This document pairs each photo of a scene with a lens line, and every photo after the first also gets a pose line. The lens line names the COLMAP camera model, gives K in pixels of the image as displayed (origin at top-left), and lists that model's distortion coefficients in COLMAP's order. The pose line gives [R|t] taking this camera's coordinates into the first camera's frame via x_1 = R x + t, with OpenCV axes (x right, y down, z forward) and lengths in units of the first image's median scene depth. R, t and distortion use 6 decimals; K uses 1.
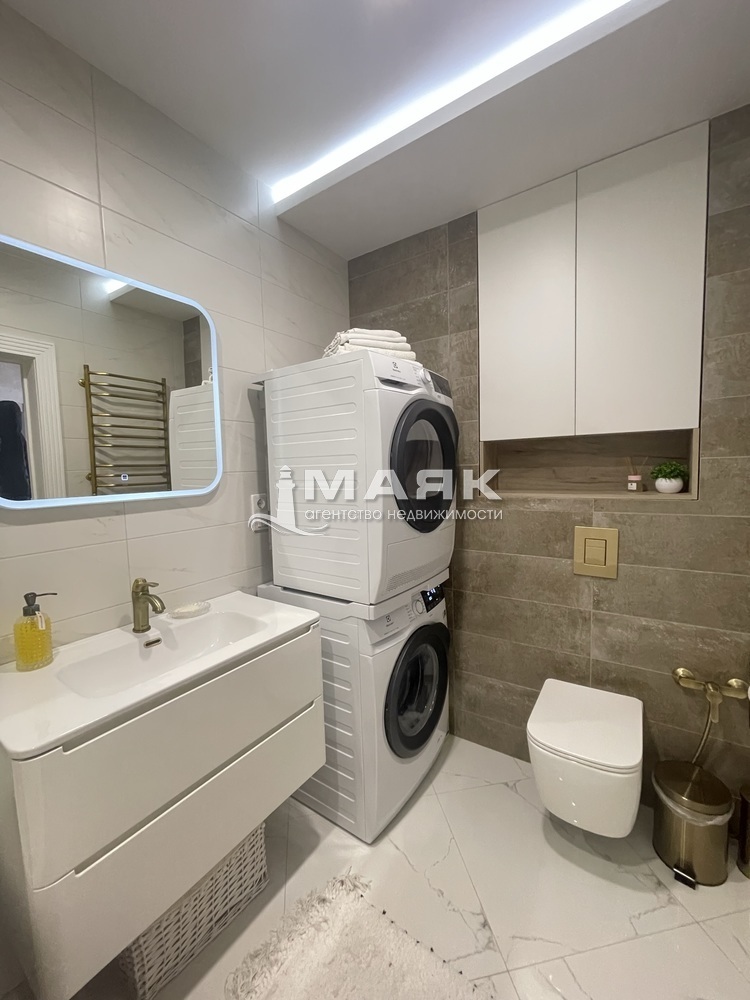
lens RADIAL K [[401.7, 0, 375.0], [0, 401.7, 500.0], [0, 0, 1]] dist [-0.001308, -0.000041]
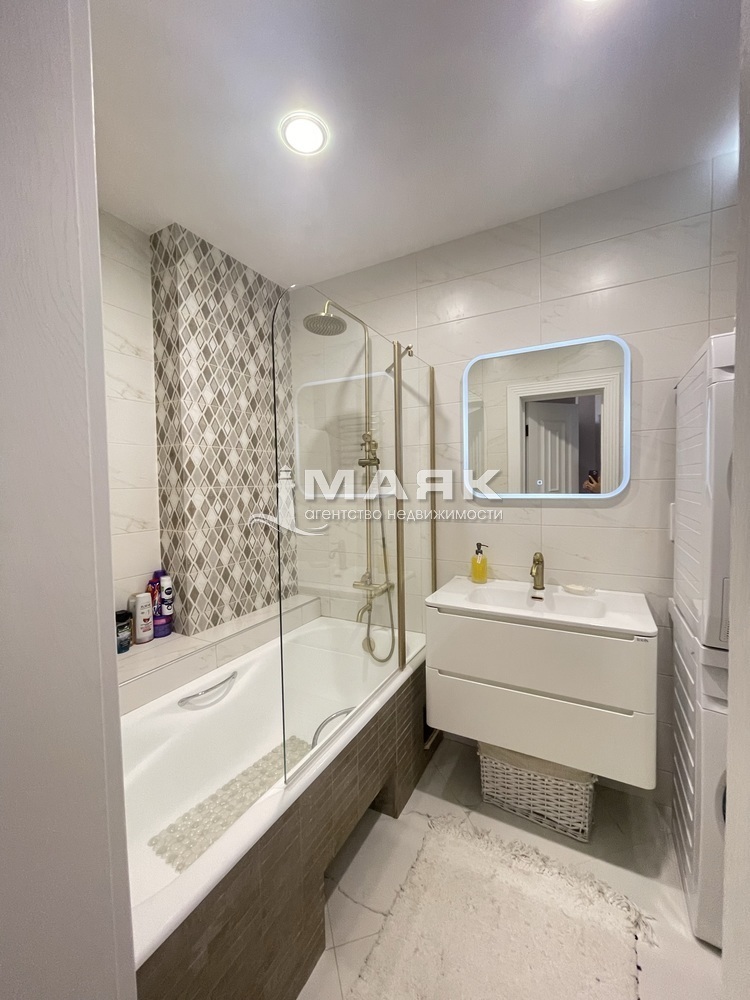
lens RADIAL K [[401.7, 0, 375.0], [0, 401.7, 500.0], [0, 0, 1]] dist [-0.001308, -0.000041]
pose [[0.098105, 0.068614, -0.992808, 0.762029], [-0.065498, 0.995902, 0.062356, -0.044115], [0.993018, 0.058909, 0.102197, 0.243630]]
